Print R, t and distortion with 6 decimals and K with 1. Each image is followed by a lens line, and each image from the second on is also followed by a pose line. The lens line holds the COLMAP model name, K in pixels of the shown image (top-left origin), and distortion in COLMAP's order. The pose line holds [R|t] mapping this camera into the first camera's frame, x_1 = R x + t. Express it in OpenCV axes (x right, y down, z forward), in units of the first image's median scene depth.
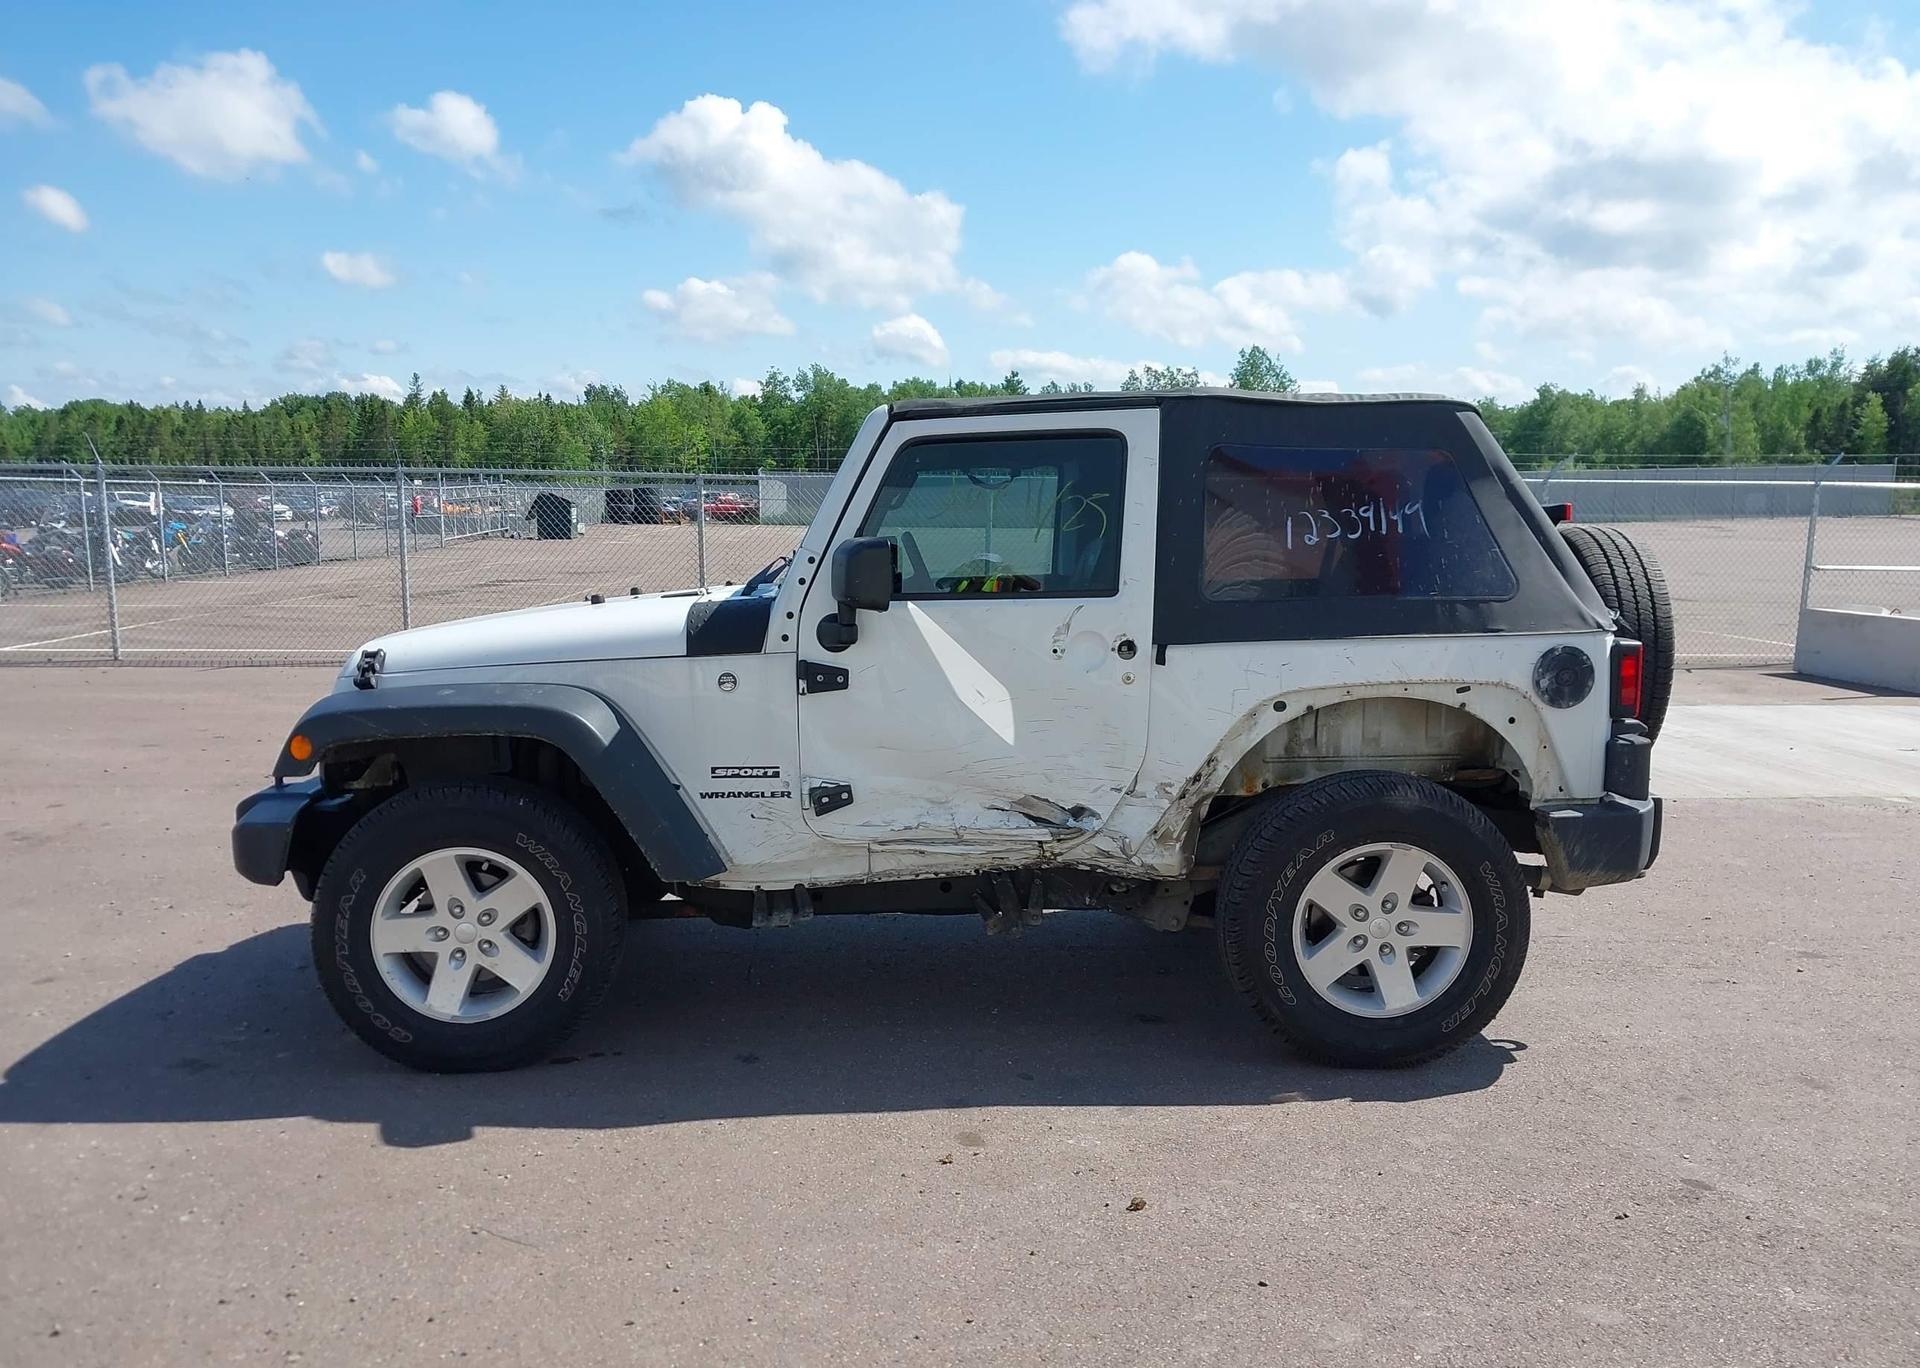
lens RADIAL K [[1550.9, 0, 909.6], [0, 1550.9, 680.2], [0, 0, 1]] dist [0.085421, -0.136175]
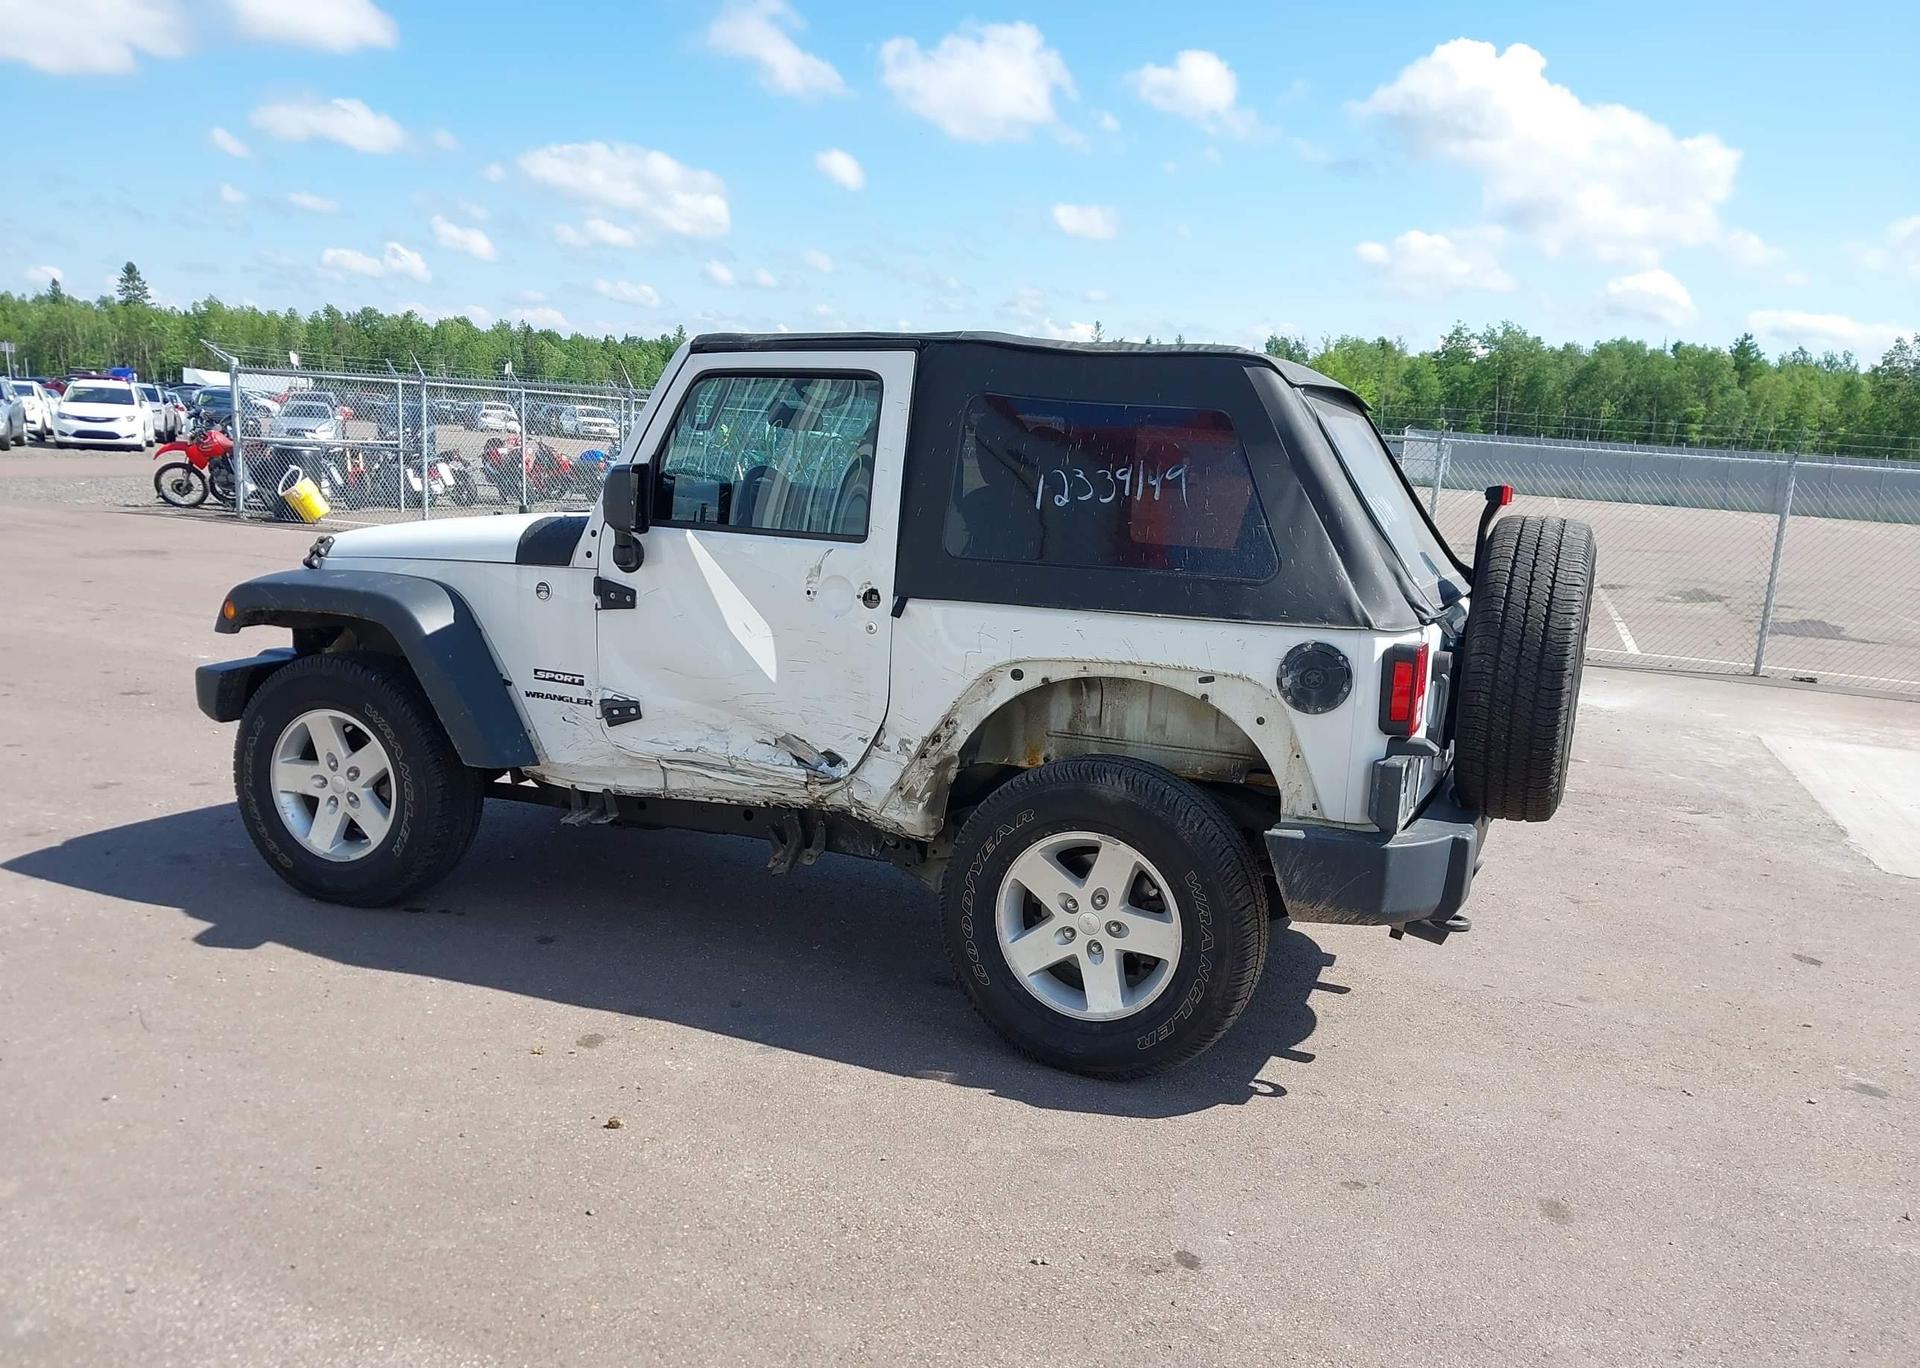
lens RADIAL K [[1537.4, 0, 919.5], [0, 1537.4, 677.3], [0, 0, 1]] dist [0.010520, -0.001516]
pose [[0.907648, 0.119026, -0.402501, 0.555163], [-0.106583, 0.992876, 0.053262, -0.024603], [0.405973, -0.005443, 0.913869, 0.124184]]
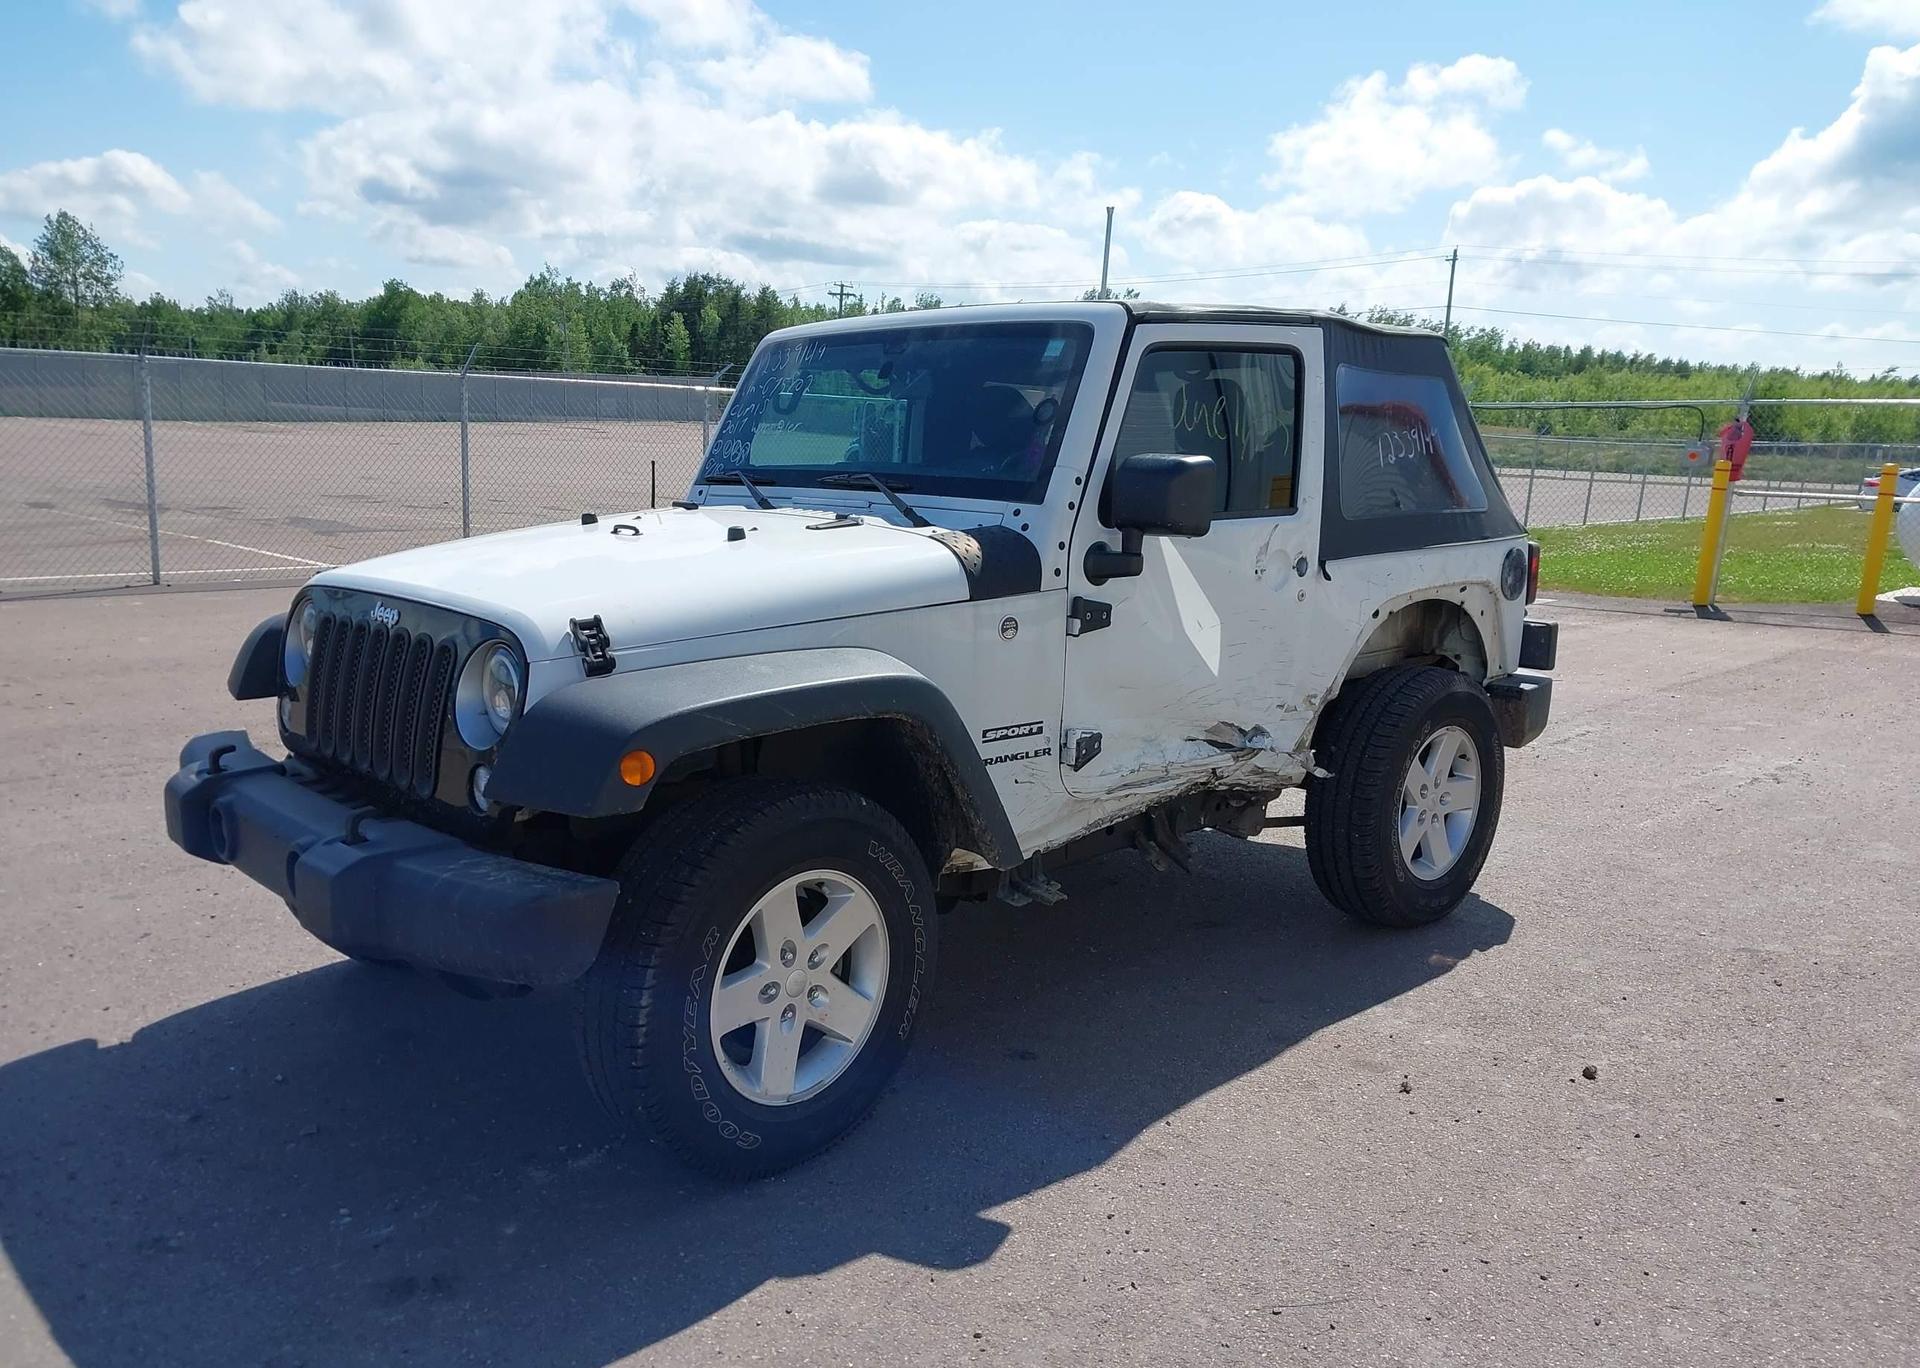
lens RADIAL K [[1548.8, 0, 950.4], [0, 1548.8, 710.9], [0, 0, 1]] dist [0.023177, 0.010777]
pose [[0.740499, -0.106409, 0.663580, -0.700320], [0.049701, 0.993353, 0.103827, -0.042728], [-0.670217, -0.043903, 0.740865, 0.392895]]
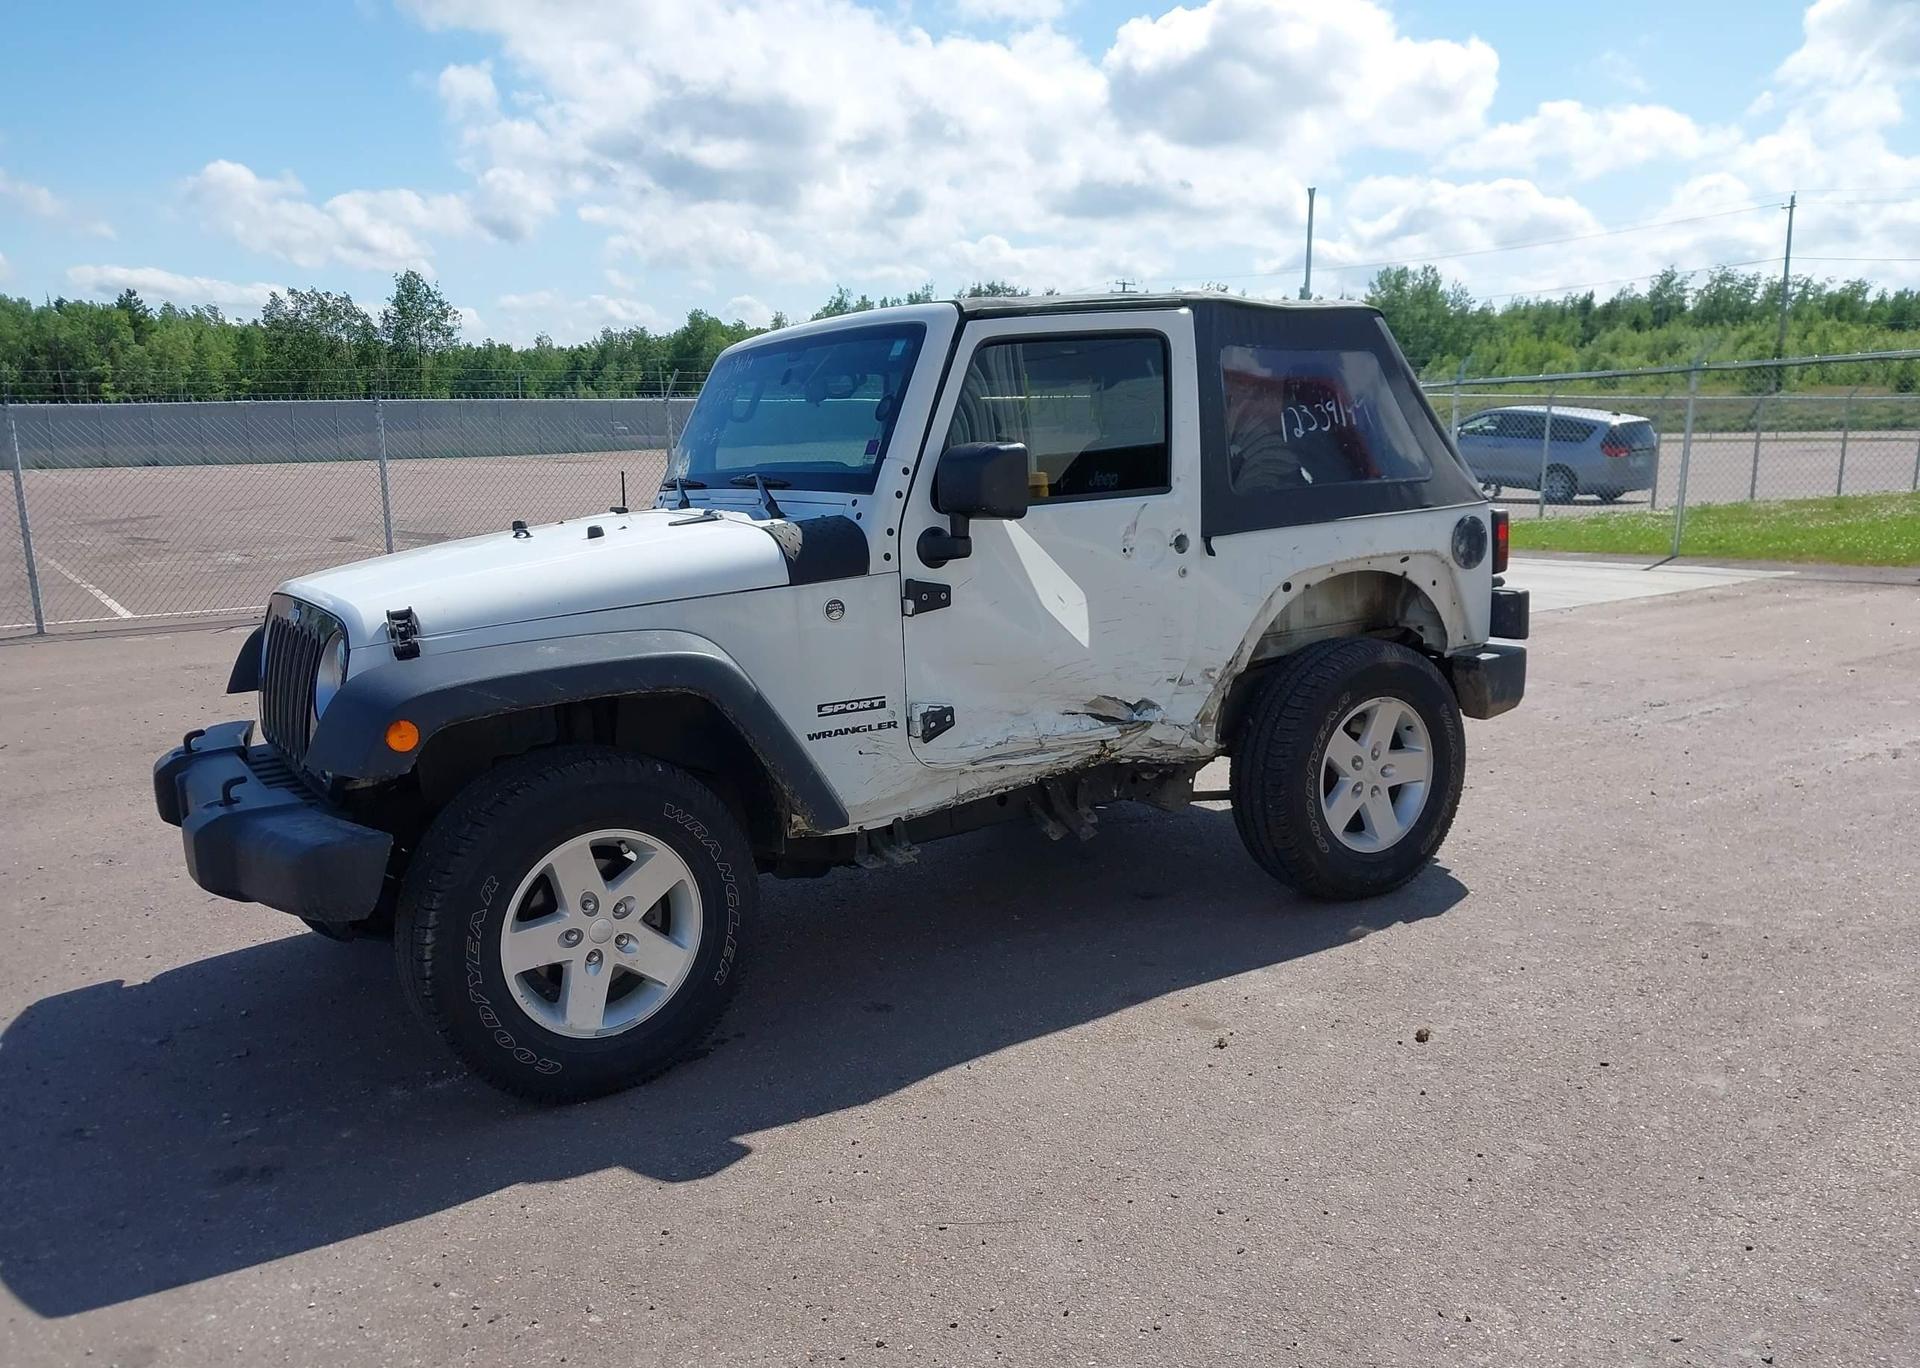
lens RADIAL K [[1572.3, 0, 930.9], [0, 1572.3, 691.1], [0, 0, 1]] dist [0.013662, -0.004398]
pose [[0.858580, -0.114073, 0.499828, -0.533600], [0.088698, 0.993281, 0.074330, -0.014826], [-0.504949, -0.019484, 0.862929, 0.172127]]
